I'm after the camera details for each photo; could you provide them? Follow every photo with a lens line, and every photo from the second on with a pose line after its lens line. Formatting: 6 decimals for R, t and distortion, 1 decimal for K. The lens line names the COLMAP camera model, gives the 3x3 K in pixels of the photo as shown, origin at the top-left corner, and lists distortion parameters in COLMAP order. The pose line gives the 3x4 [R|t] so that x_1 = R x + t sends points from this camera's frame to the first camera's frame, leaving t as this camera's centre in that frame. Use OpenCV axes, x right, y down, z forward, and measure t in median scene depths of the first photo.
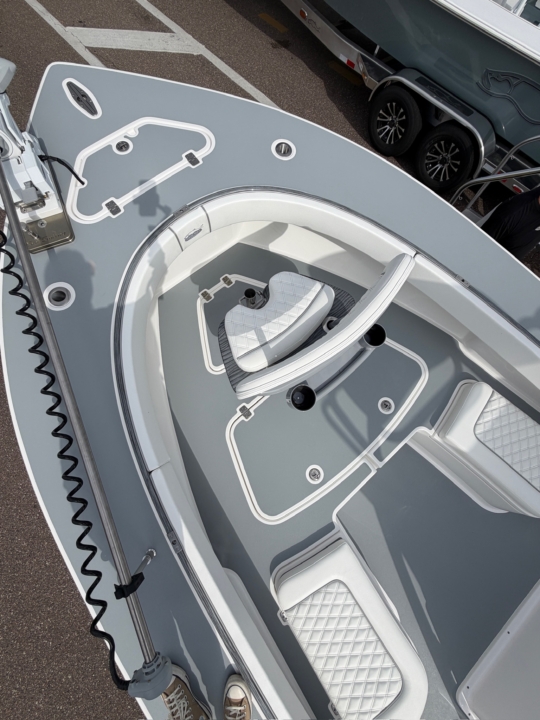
lens RADIAL K [[285.8, 0, 269.0], [0, 285.8, 357.2], [0, 0, 1]] dist [-0.001129, -0.000062]
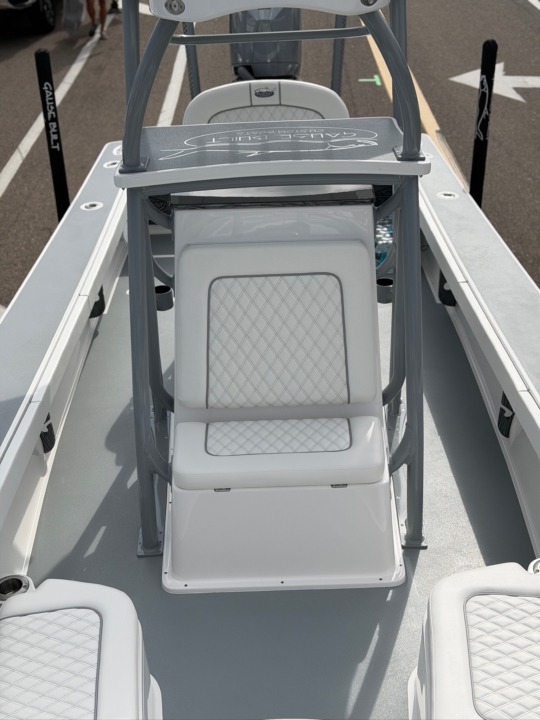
lens RADIAL K [[997.7, 0, 270.0], [0, 997.7, 360.0], [0, 0, 1]] dist [0.200008, -0.467356]
pose [[-0.769829, -0.278103, 0.574476, -0.404469], [0.622580, -0.128976, 0.771854, -0.963708], [-0.140562, 0.951853, 0.272431, -0.147998]]
